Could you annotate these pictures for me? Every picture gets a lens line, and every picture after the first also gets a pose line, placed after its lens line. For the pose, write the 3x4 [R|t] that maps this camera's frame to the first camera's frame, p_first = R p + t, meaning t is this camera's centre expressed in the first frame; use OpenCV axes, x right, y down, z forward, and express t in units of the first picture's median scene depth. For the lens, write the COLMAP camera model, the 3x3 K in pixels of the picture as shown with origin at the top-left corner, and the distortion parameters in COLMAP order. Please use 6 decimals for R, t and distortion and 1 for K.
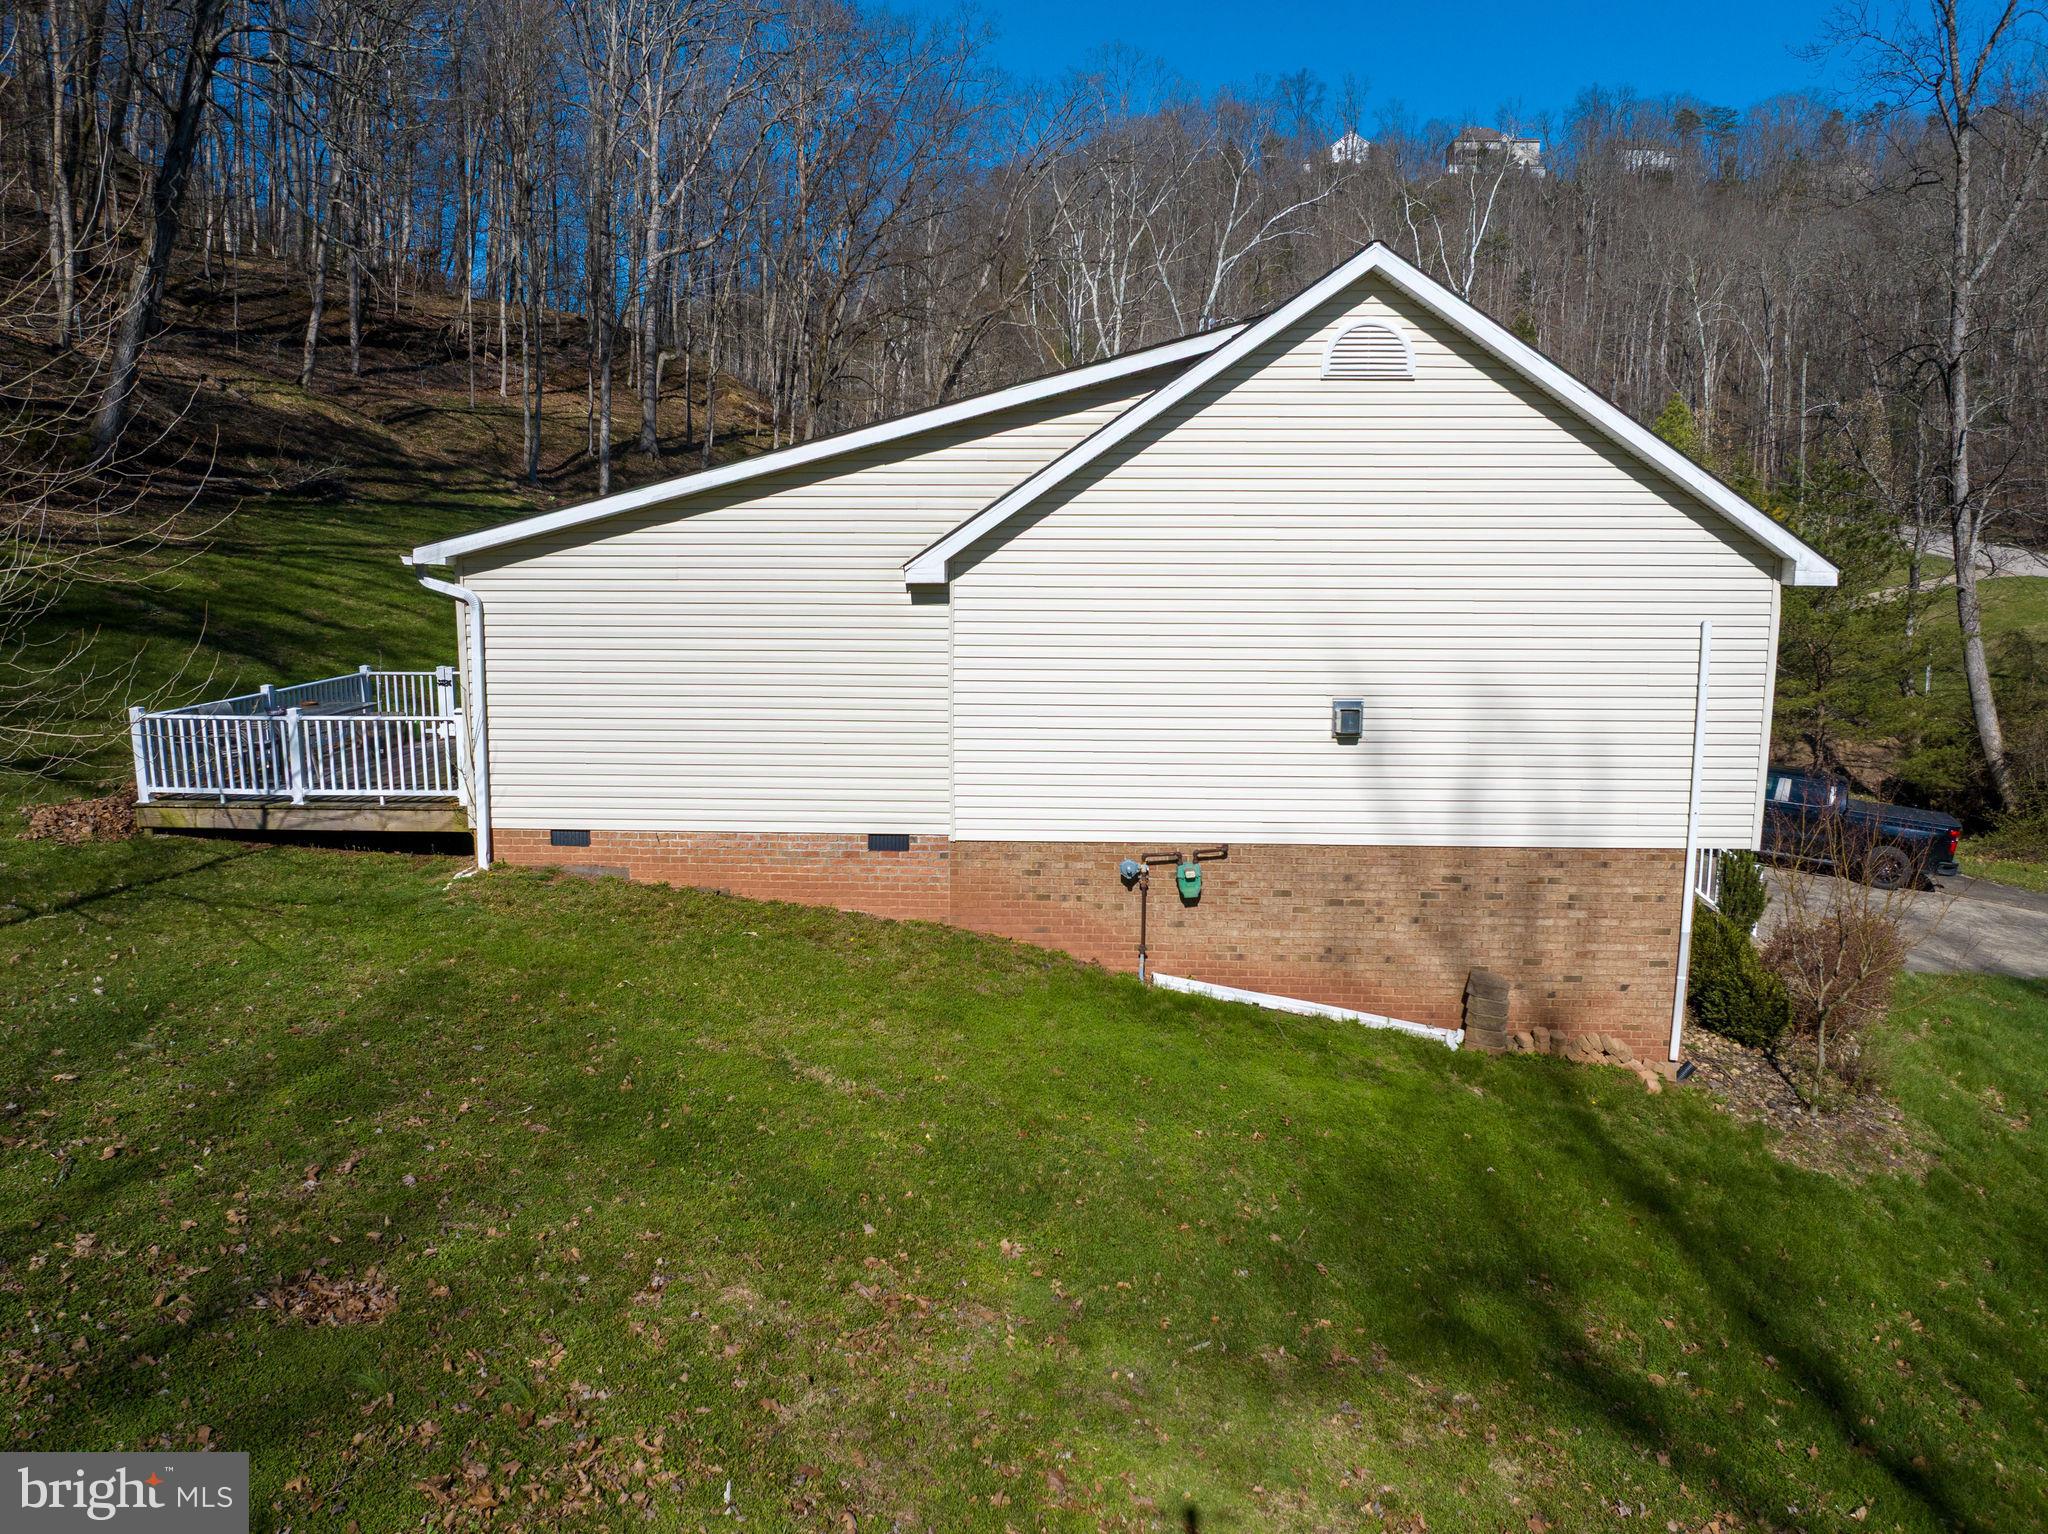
lens RADIAL K [[1442.7, 0, 1018.9], [0, 1442.7, 767.3], [0, 0, 1]] dist [-0.050268, 0.021303]
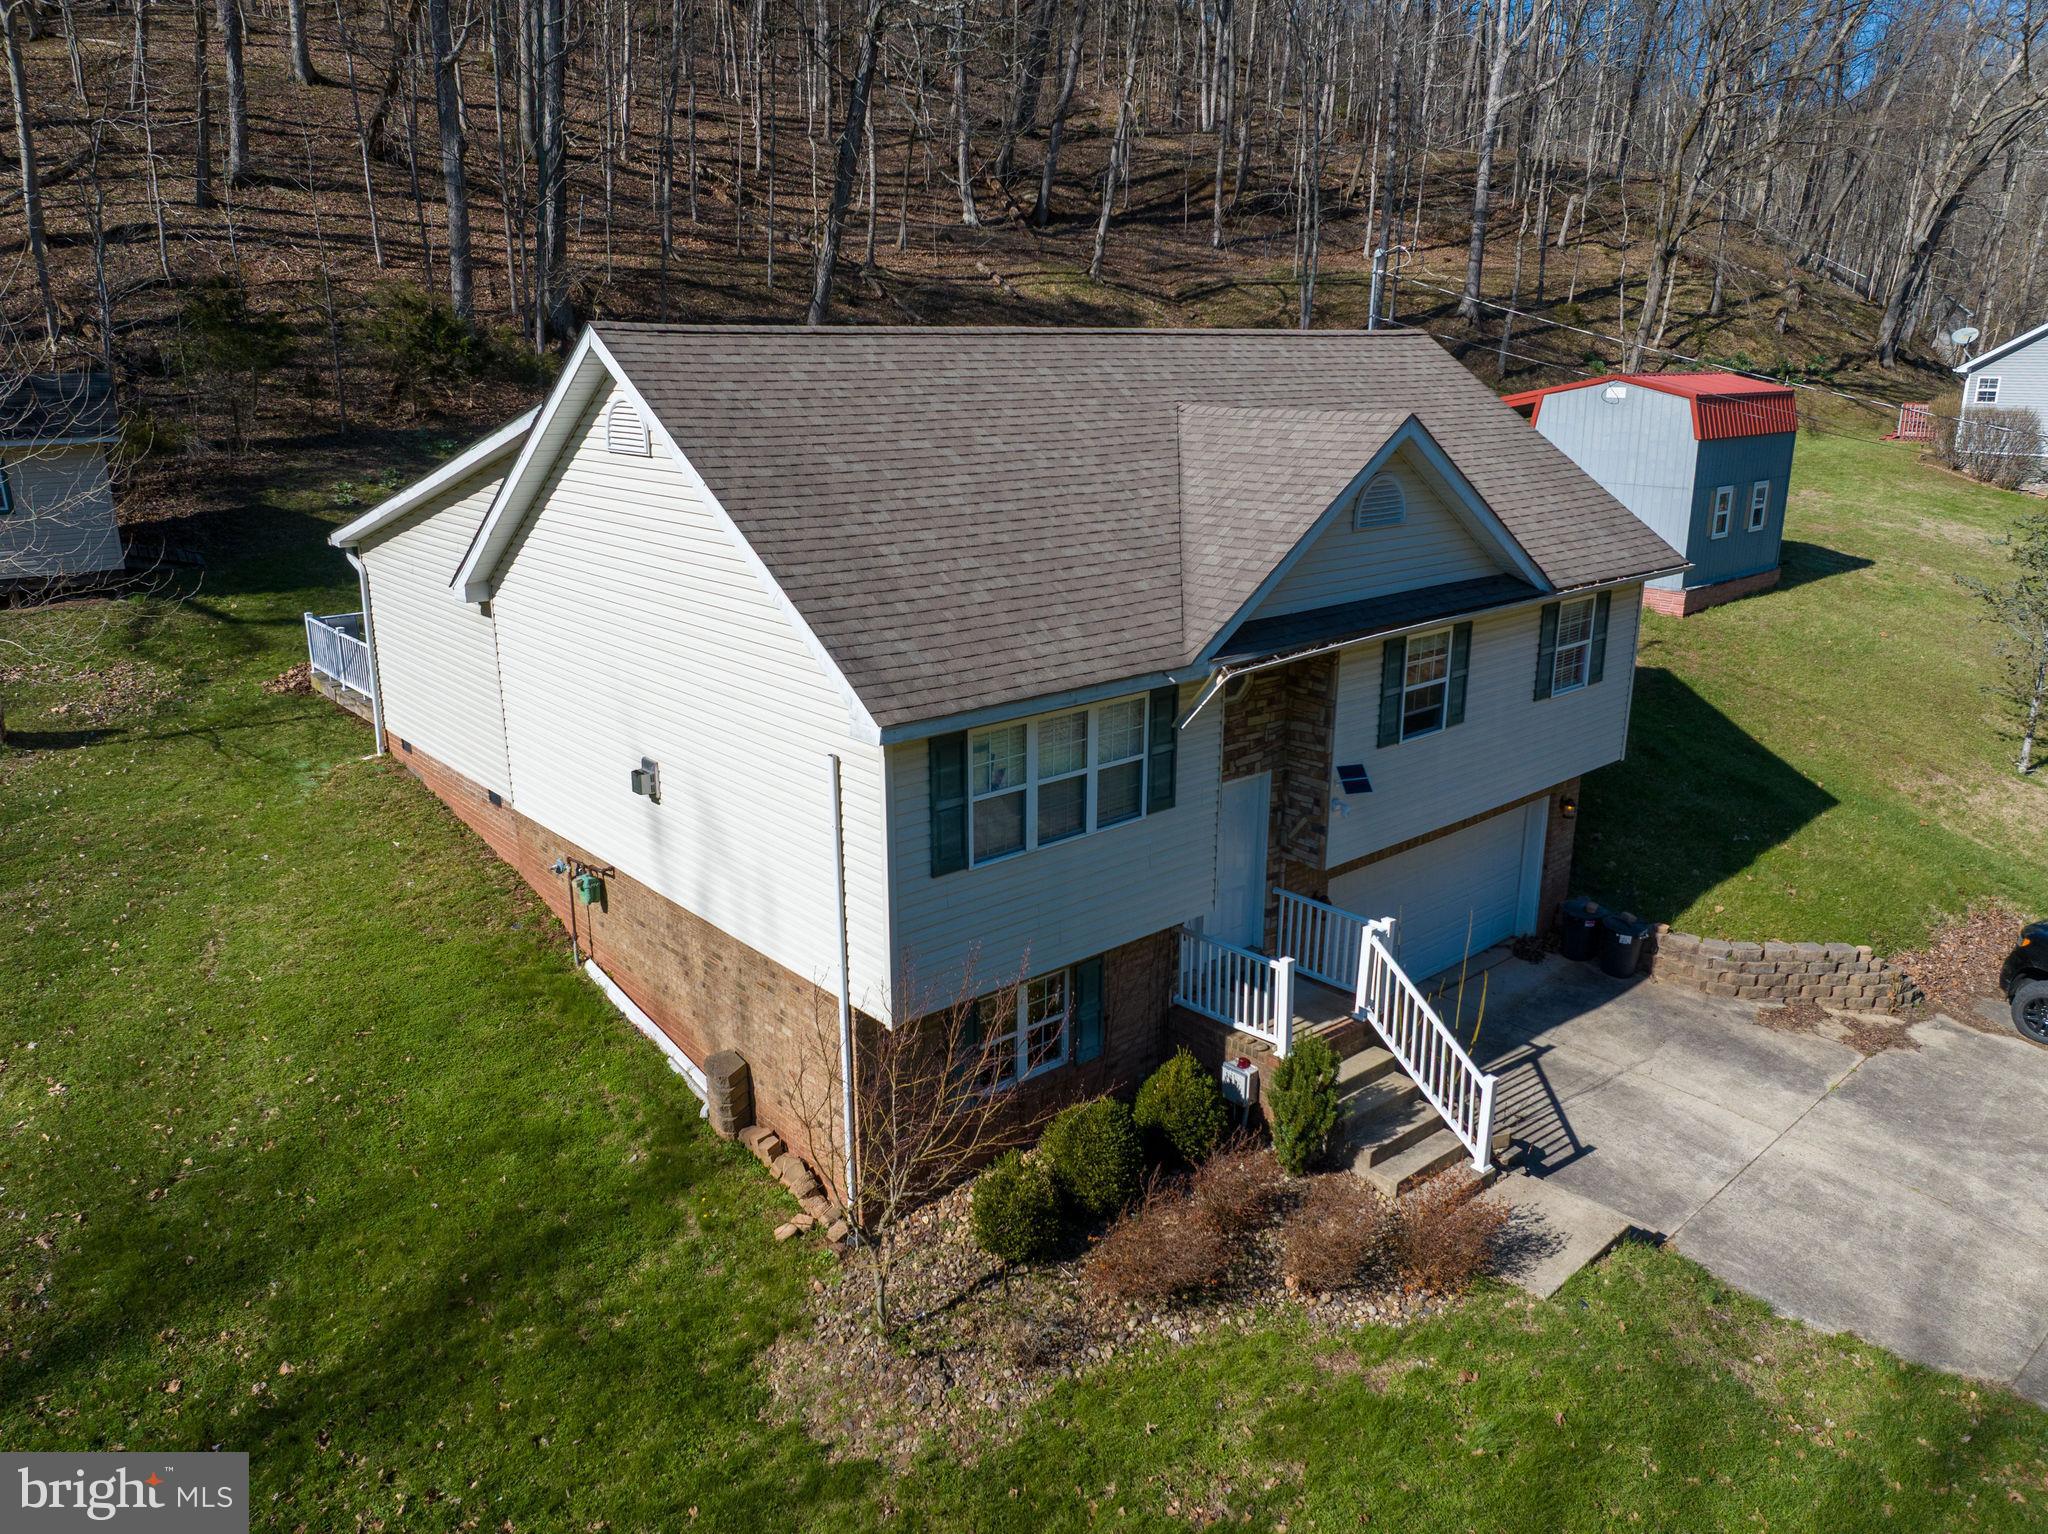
lens RADIAL K [[1442.7, 0, 1018.9], [0, 1442.7, 767.3], [0, 0, 1]] dist [-0.050268, 0.021303]
pose [[0.699889, 0.198396, -0.686145, 1.057364], [-0.109900, 0.979121, 0.171007, -0.233511], [0.705746, -0.044279, 0.707080, 0.427942]]
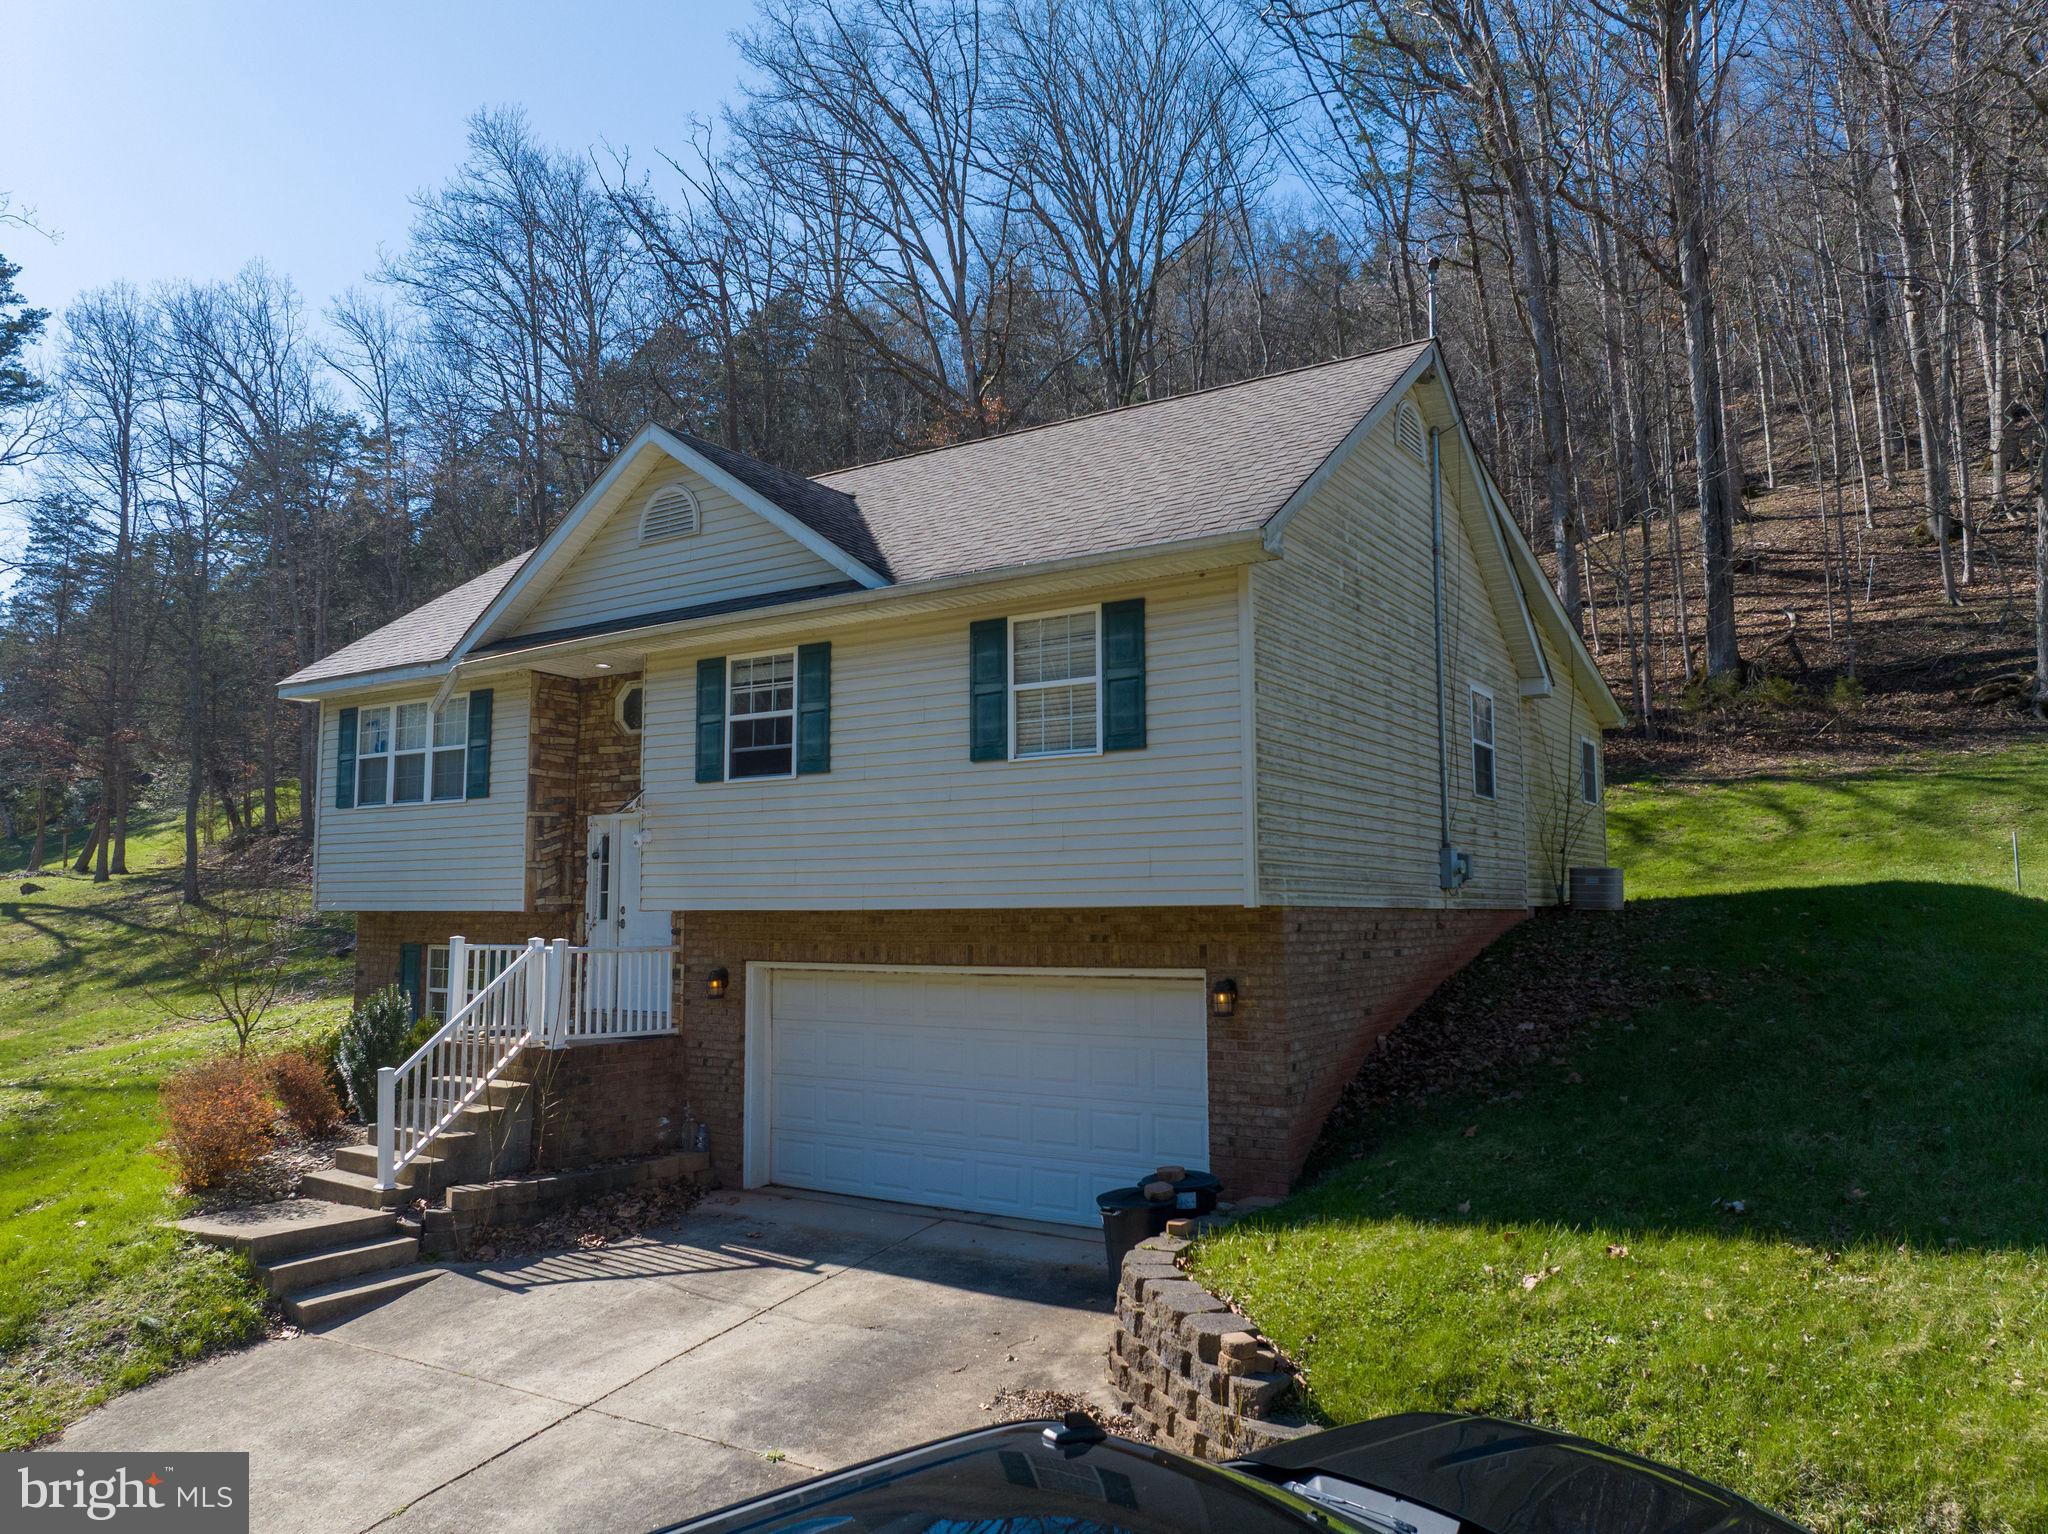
lens RADIAL K [[1441.6, 0, 1024.8], [0, 1441.6, 762.2], [0, 0, 1]] dist [-0.037192, -0.001734]
pose [[-0.490795, -0.091316, -0.866476, 1.222121], [-0.135259, 0.990421, -0.027765, -0.111942], [0.860712, 0.103572, -0.498445, 2.005553]]
